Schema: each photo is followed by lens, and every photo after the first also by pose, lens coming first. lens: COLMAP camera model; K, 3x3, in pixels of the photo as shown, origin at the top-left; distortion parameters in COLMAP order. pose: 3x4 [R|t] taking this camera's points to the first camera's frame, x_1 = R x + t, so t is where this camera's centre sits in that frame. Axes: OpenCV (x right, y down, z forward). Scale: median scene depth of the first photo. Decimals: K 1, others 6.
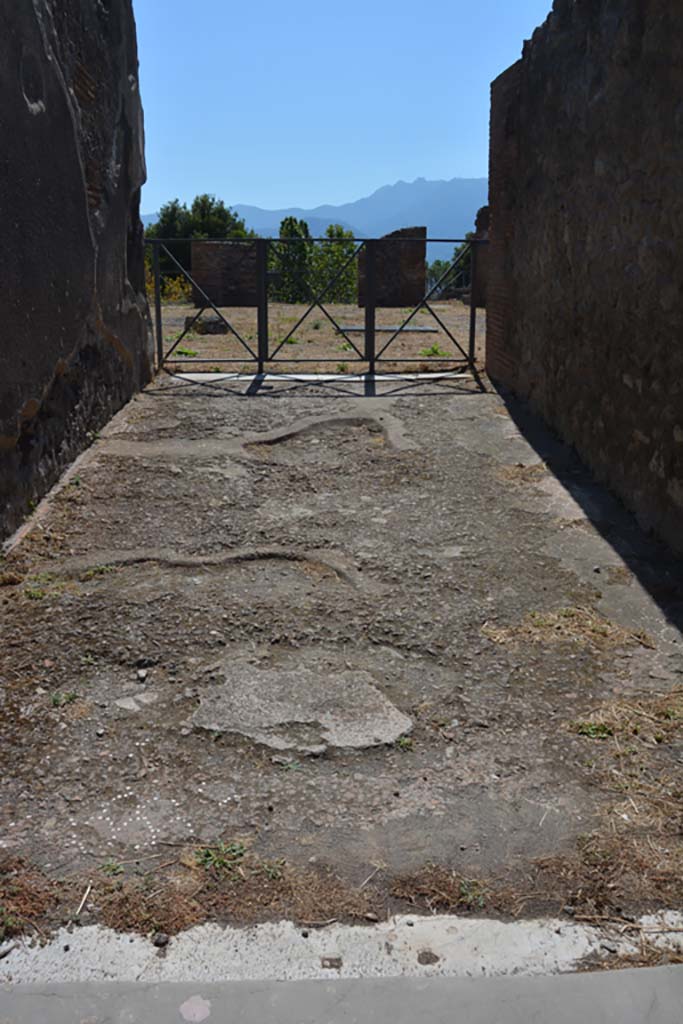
lens RADIAL K [[800.2, 0, 336.6], [0, 800.2, 509.2], [0, 0, 1]] dist [-0.133290, 0.079574]
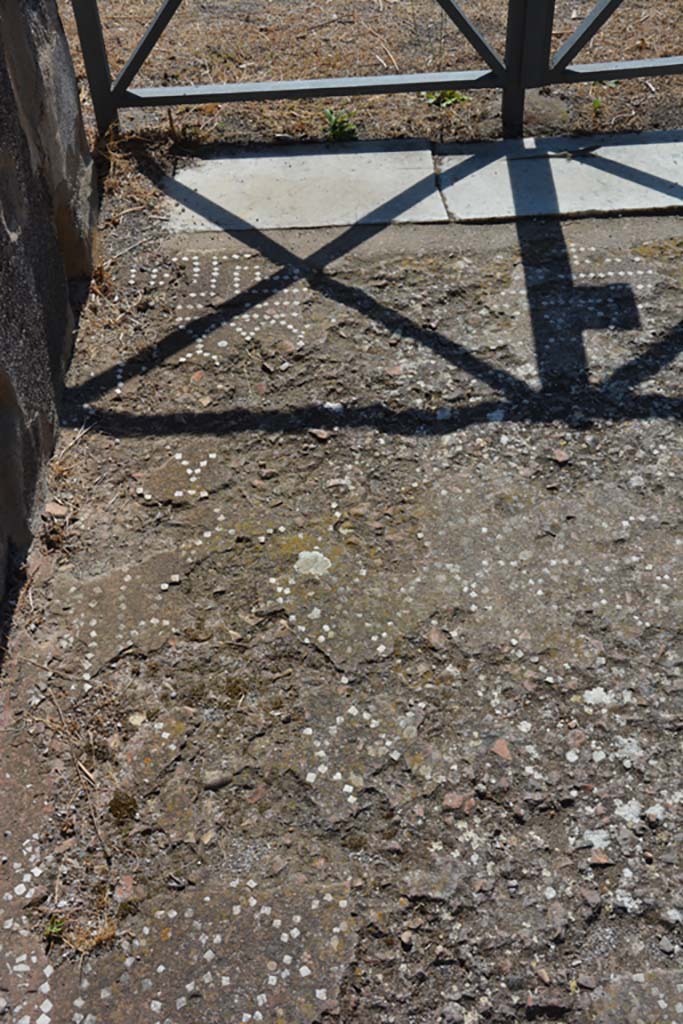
lens RADIAL K [[1122.6, 0, 343.7], [0, 1122.6, 511.7], [0, 0, 1]] dist [-0.011970, 0.000000]
pose [[0.999565, -0.029450, 0.001467, -0.161856], [0.025039, 0.874025, 0.485236, -0.253096], [-0.015573, -0.484988, 0.874382, 0.675990]]
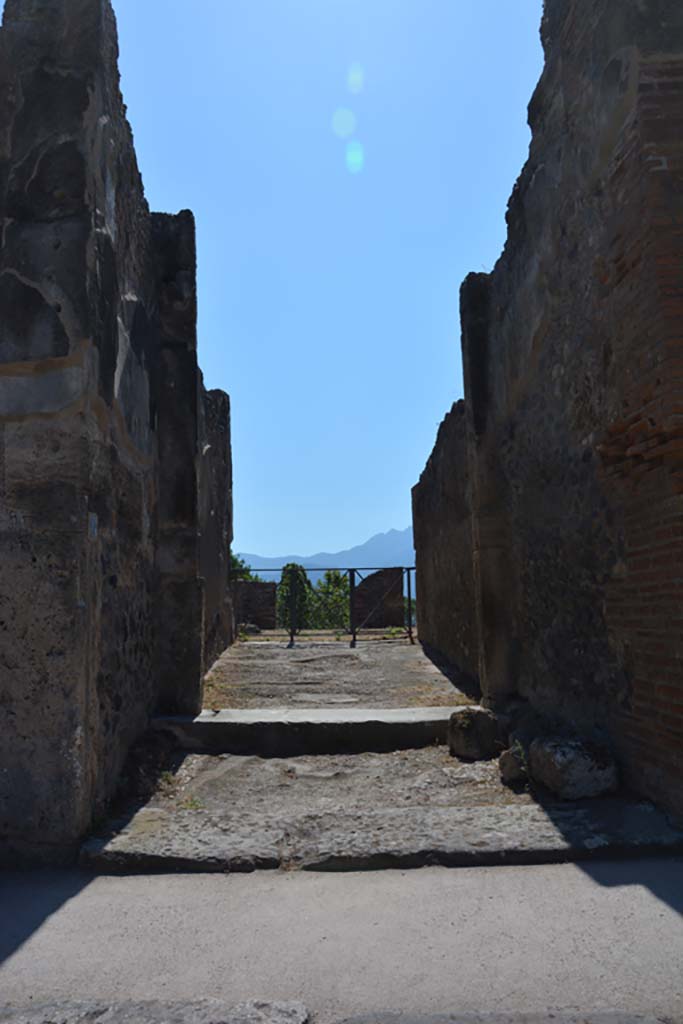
lens RADIAL K [[800.2, 0, 340.5], [0, 800.2, 513.3], [0, 0, 1]] dist [-0.133290, 0.079574]
pose [[0.999835, -0.015559, 0.009340, 0.000958], [0.018011, 0.913737, -0.405907, 0.297665], [-0.002219, 0.406008, 0.913867, -0.760112]]
